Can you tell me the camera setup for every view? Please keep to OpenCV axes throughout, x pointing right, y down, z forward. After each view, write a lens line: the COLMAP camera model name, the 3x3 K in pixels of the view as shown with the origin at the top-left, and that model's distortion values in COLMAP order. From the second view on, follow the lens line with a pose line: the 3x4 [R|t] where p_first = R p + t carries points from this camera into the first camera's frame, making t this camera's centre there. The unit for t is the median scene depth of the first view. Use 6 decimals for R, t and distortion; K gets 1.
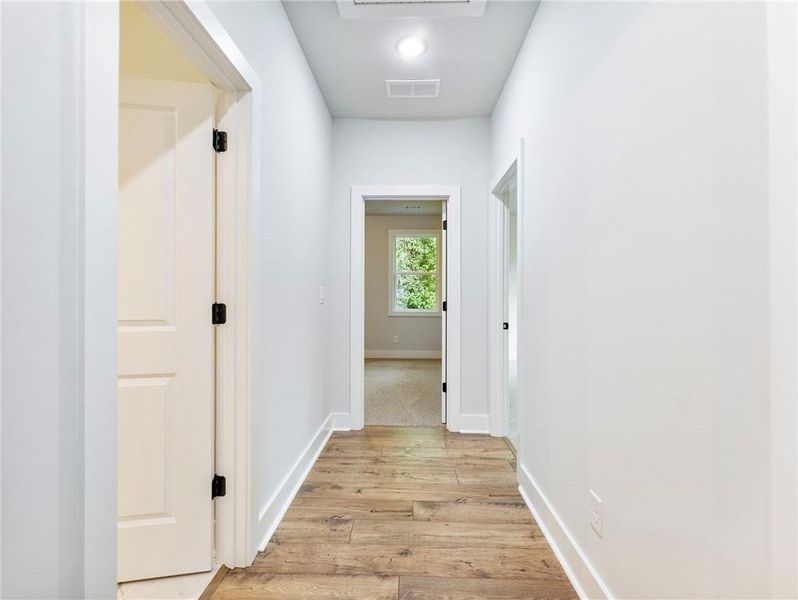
lens RADIAL K [[369.2, 0, 399.0], [0, 369.2, 300.0], [0, 0, 1]] dist [0.001777, -0.000197]
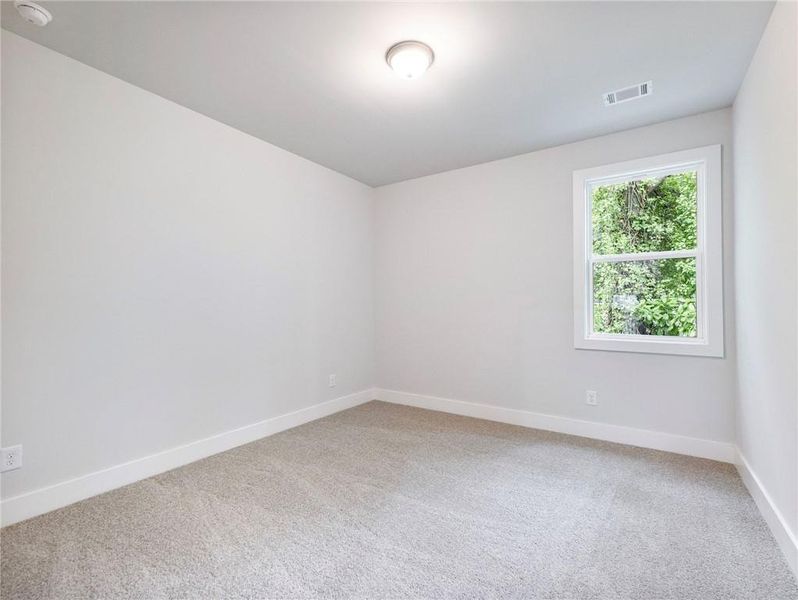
lens RADIAL K [[369.2, 0, 399.0], [0, 369.2, 300.0], [0, 0, 1]] dist [0.001777, -0.000197]
pose [[0.847460, -0.011974, -0.530724, 0.019738], [0.000043, 0.999747, -0.022487, -0.005265], [0.530859, 0.019034, 0.847246, 0.264104]]
